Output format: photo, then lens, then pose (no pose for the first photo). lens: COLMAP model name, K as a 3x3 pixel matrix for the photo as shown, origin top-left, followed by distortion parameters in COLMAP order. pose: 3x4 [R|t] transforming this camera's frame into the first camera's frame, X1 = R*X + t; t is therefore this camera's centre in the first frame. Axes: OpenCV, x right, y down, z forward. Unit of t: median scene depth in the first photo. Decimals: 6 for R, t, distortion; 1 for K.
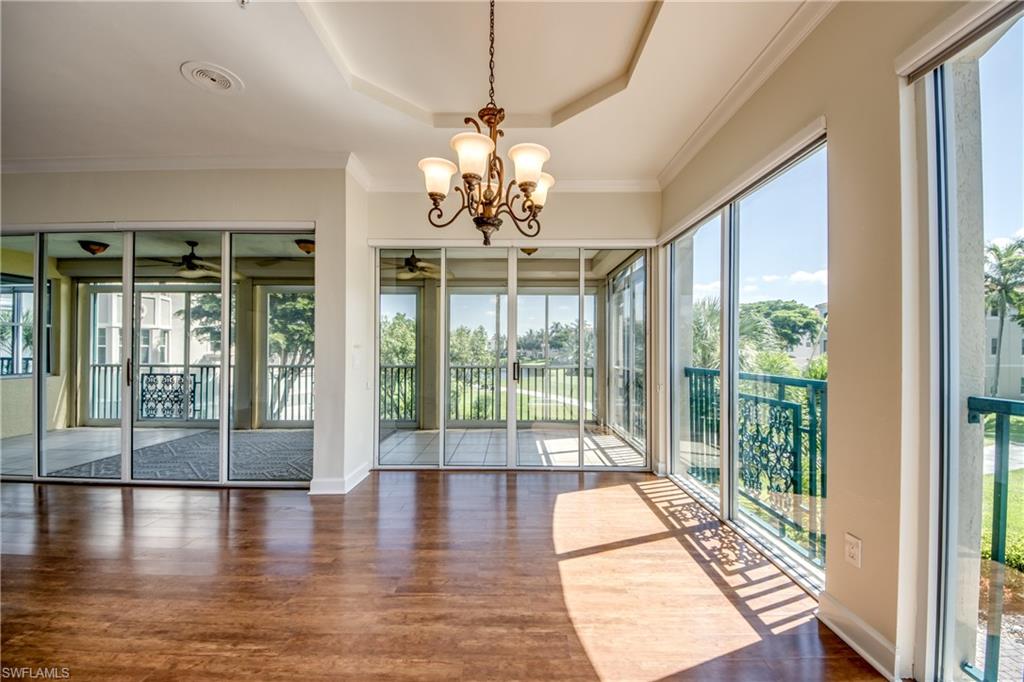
lens RADIAL K [[384.4, 0, 513.5], [0, 384.4, 344.2], [0, 0, 1]] dist [0.030904, -0.019049]
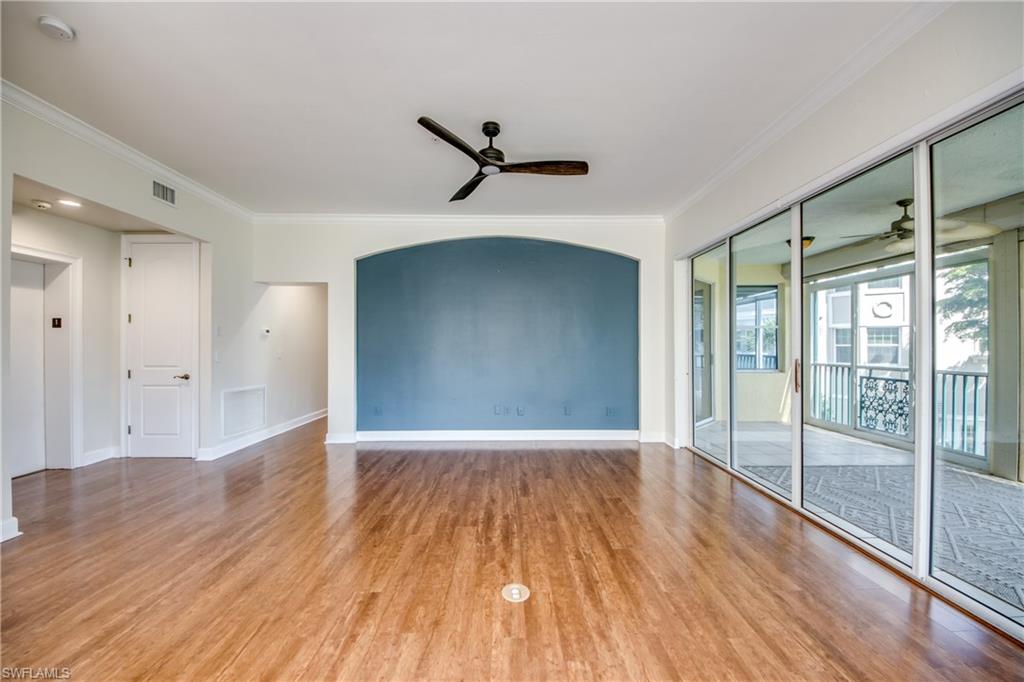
lens RADIAL K [[384.4, 0, 513.5], [0, 384.4, 344.2], [0, 0, 1]] dist [0.030904, -0.019049]
pose [[0.016679, -0.007992, -0.999829, -0.093570], [0.009070, 0.999928, -0.007841, 0.003701], [0.999820, -0.008937, 0.016750, 0.207070]]
